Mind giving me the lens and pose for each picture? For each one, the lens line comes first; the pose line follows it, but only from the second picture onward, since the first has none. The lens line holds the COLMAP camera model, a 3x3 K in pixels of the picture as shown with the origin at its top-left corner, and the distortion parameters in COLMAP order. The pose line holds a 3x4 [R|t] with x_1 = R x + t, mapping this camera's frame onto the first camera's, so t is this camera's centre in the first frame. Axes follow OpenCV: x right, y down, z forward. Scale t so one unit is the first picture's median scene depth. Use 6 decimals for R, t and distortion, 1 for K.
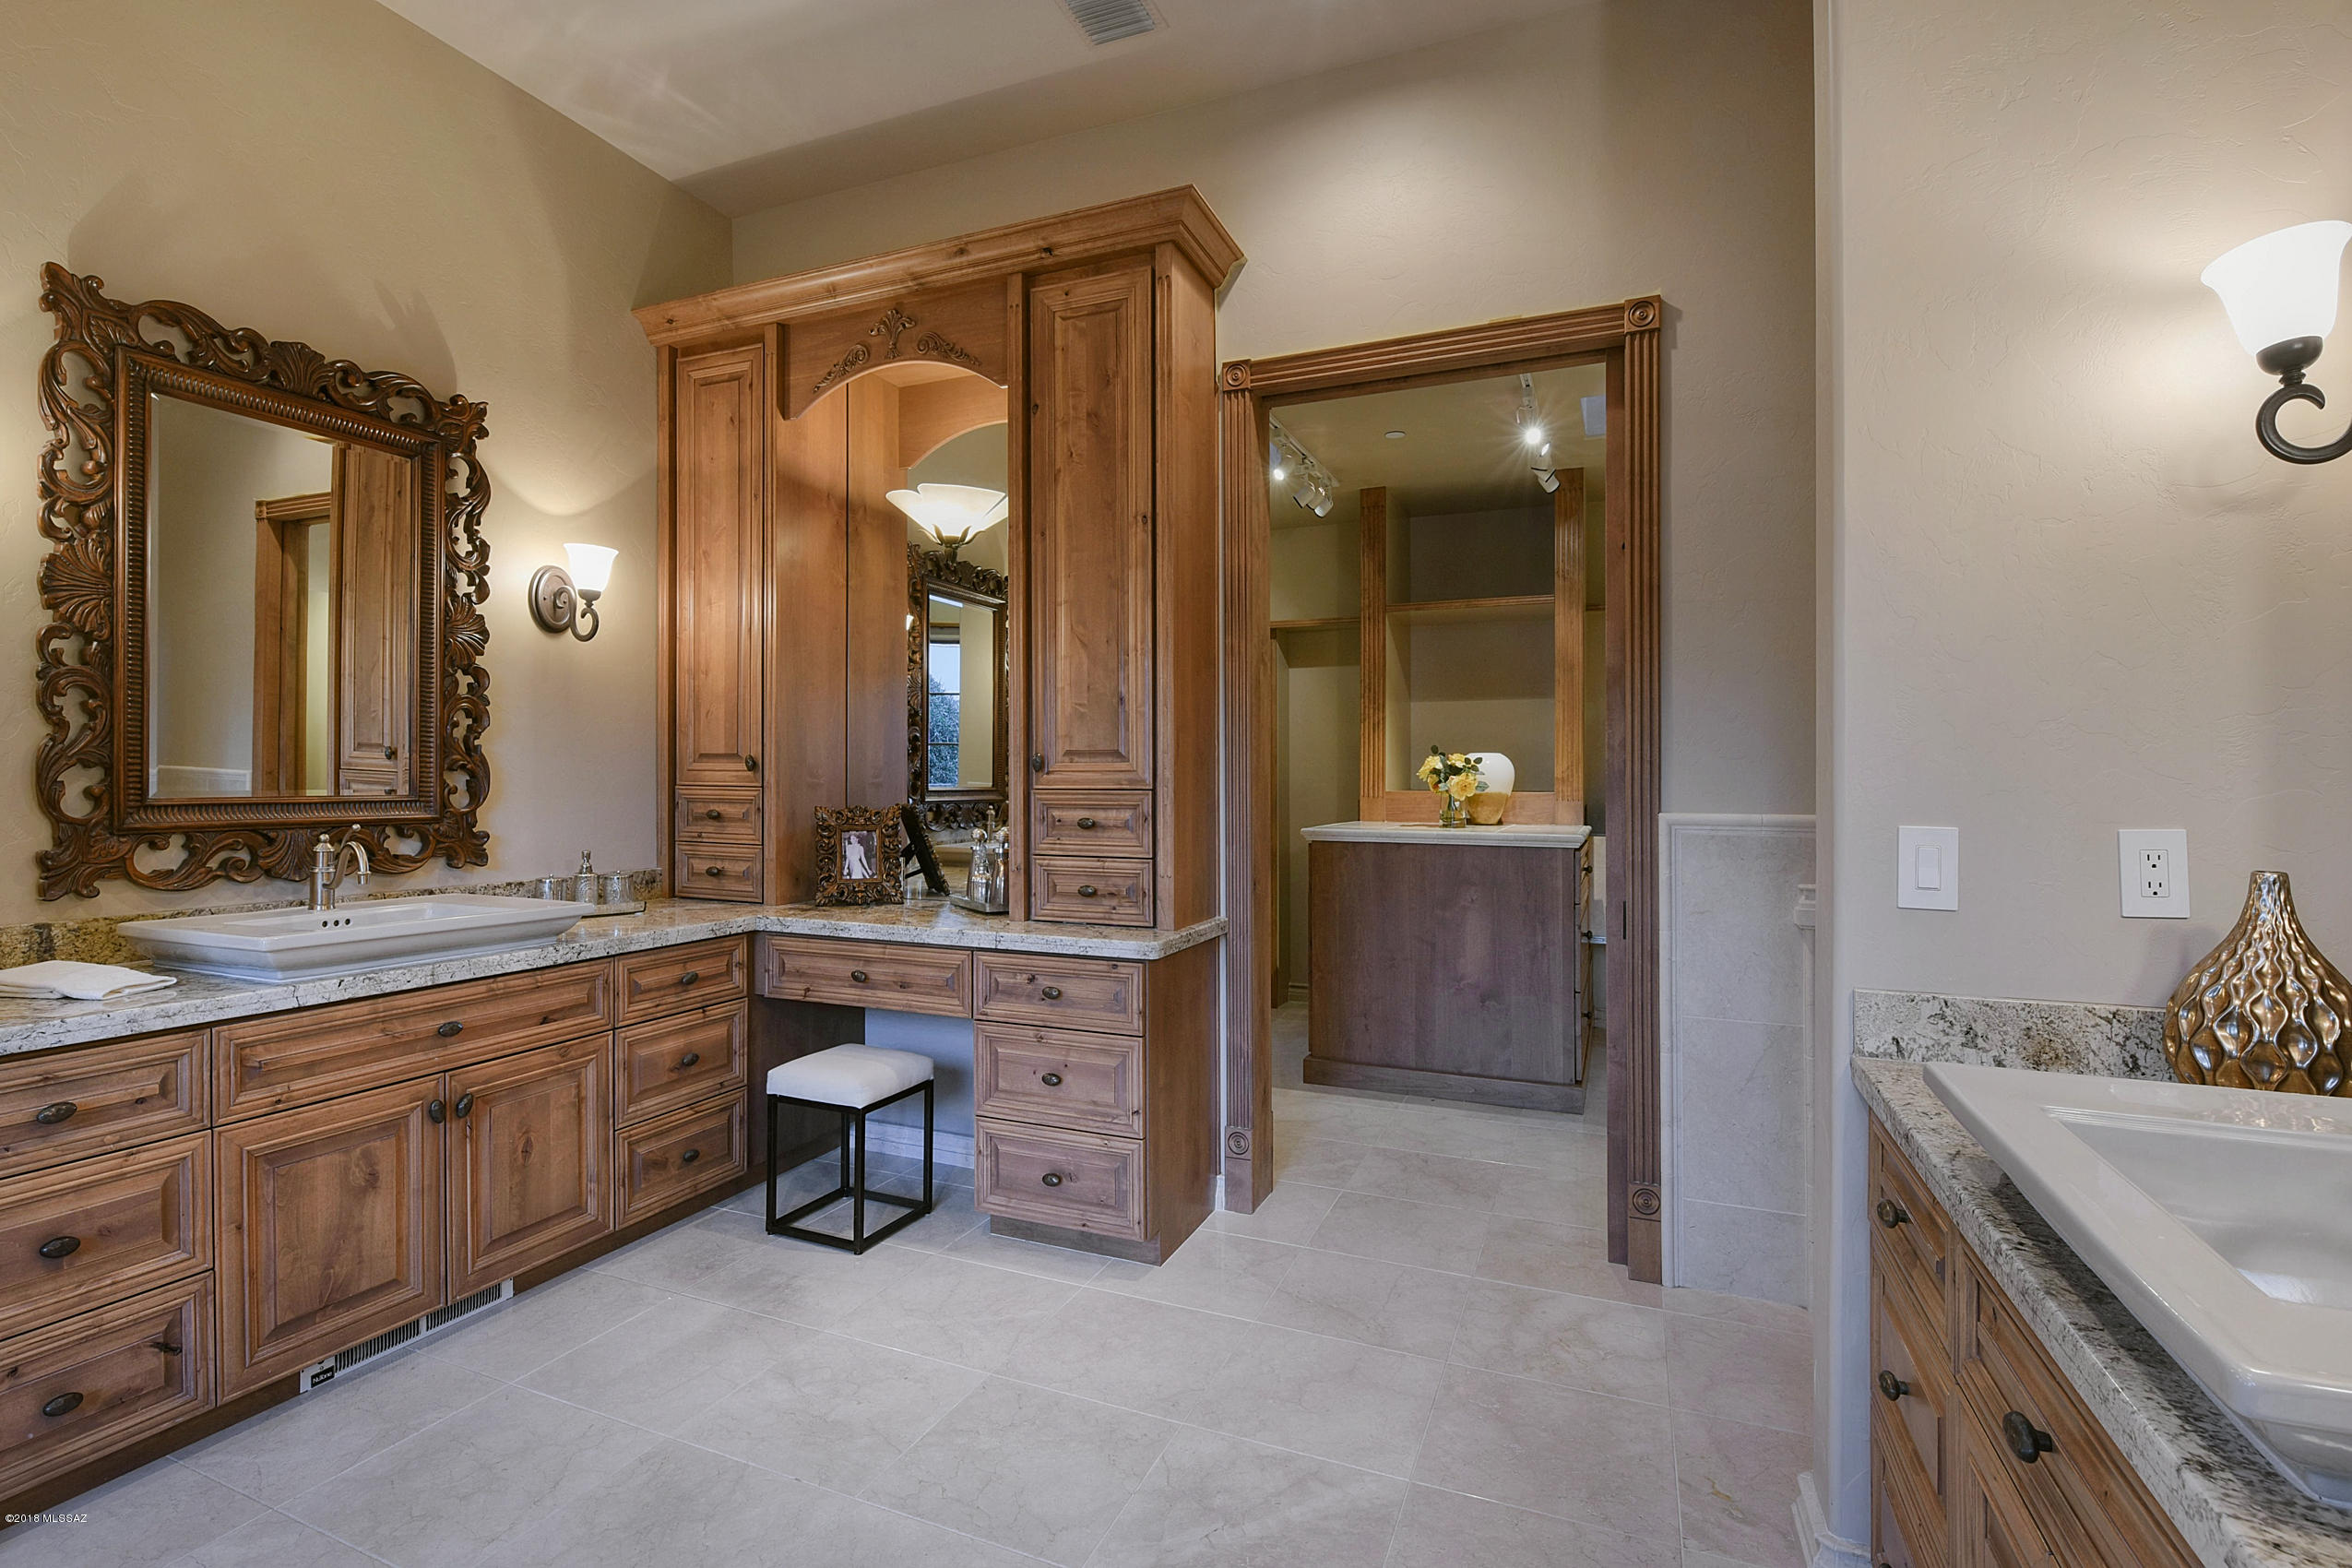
lens RADIAL K [[1098.1, 0, 1143.2], [0, 1098.1, 774.8], [0, 0, 1]] dist [-0.000044, -0.012283]
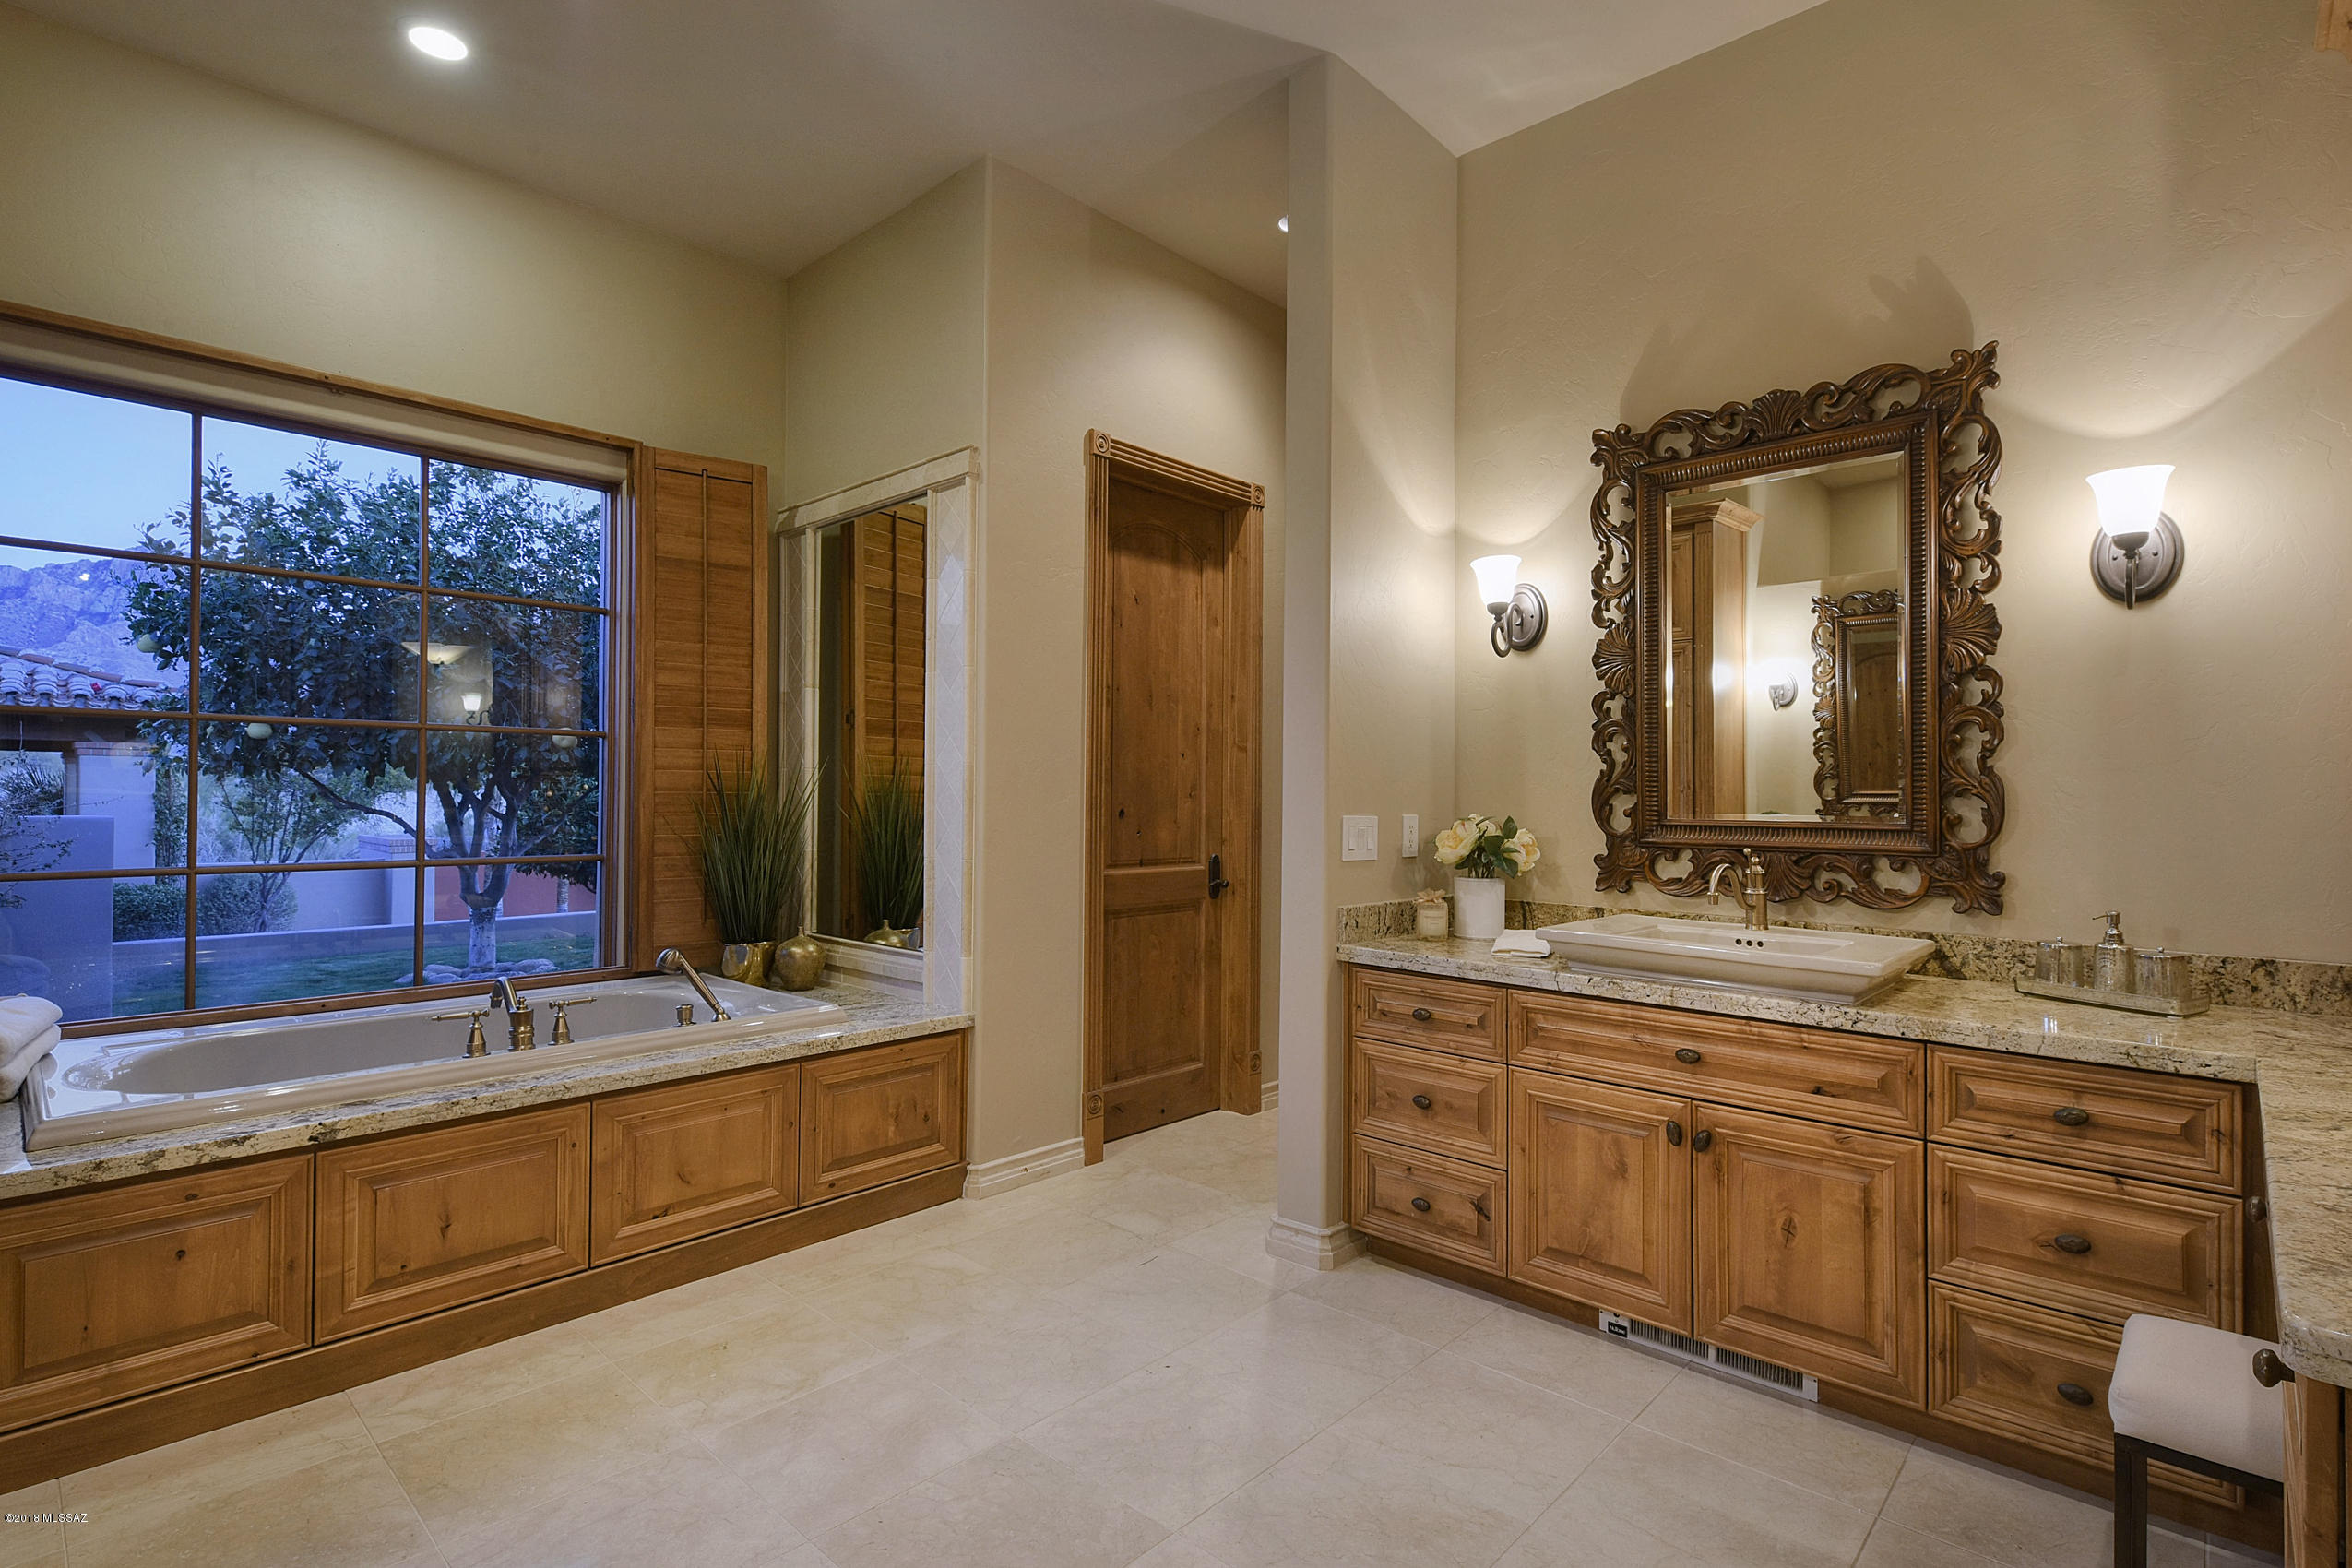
lens RADIAL K [[1136.0, 0, 1169.6], [0, 1136.0, 789.7], [0, 0, 1]] dist [-0.001474, -0.000036]
pose [[-0.338680, -0.010166, -0.940847, 0.483680], [-0.007110, 0.999941, -0.008245, 0.002942], [0.940875, 0.003897, -0.338732, 0.883717]]
